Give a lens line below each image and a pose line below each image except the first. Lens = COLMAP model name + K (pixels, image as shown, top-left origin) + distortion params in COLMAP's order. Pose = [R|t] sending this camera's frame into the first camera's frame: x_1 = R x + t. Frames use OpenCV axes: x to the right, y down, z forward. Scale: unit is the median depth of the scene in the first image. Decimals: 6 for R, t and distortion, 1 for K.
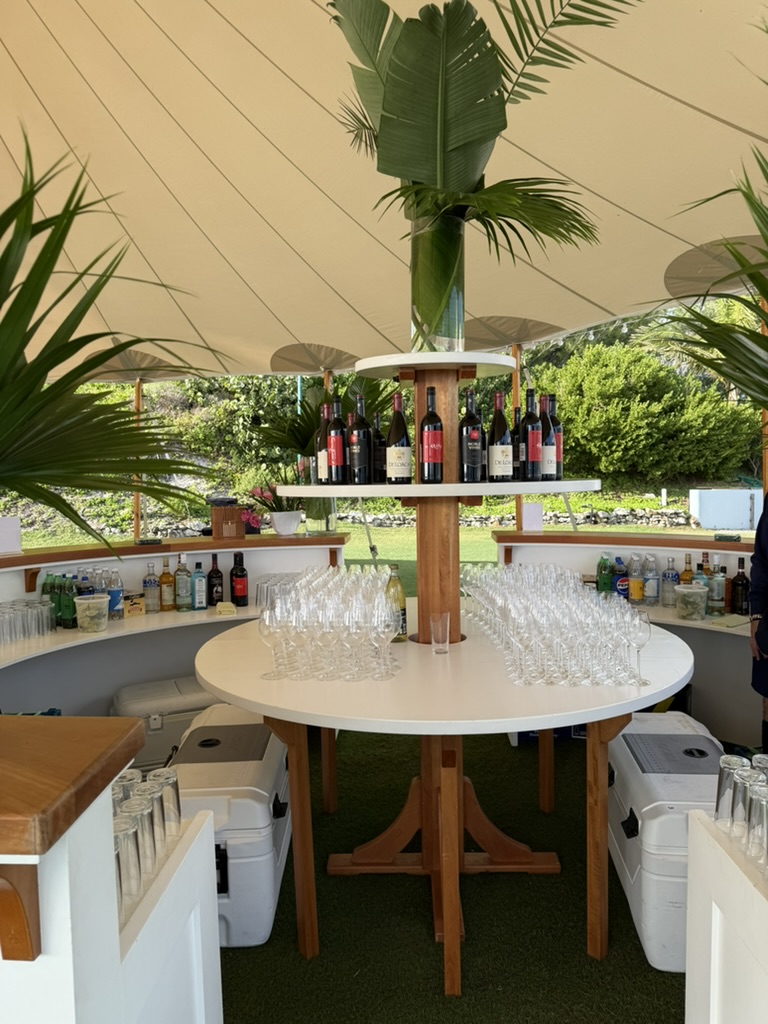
lens RADIAL K [[707.1, 0, 386.7], [0, 707.1, 513.8], [0, 0, 1]] dist [0.051266, -0.018971]
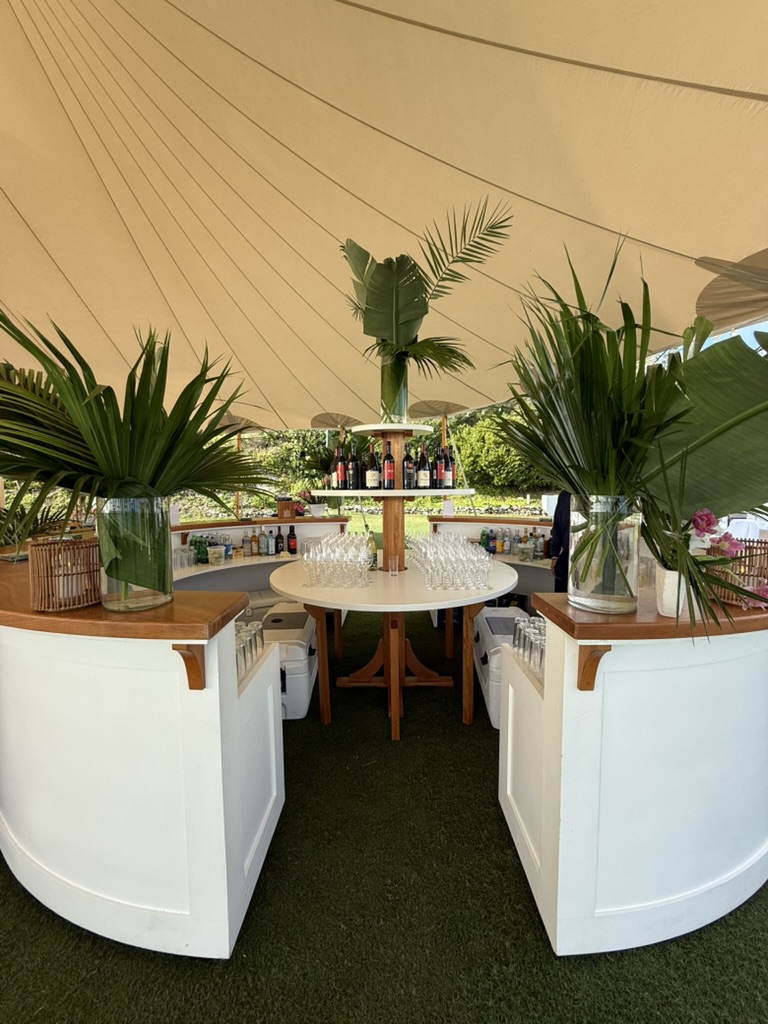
lens RADIAL K [[413.3, 0, 382.0], [0, 413.3, 508.5], [0, 0, 1]] dist [-0.002391, 0.000105]
pose [[0.999940, 0.009311, 0.005764, 0.033950], [-0.009317, 0.999956, 0.000899, 0.008302], [-0.005755, -0.000953, 0.999983, -0.146464]]
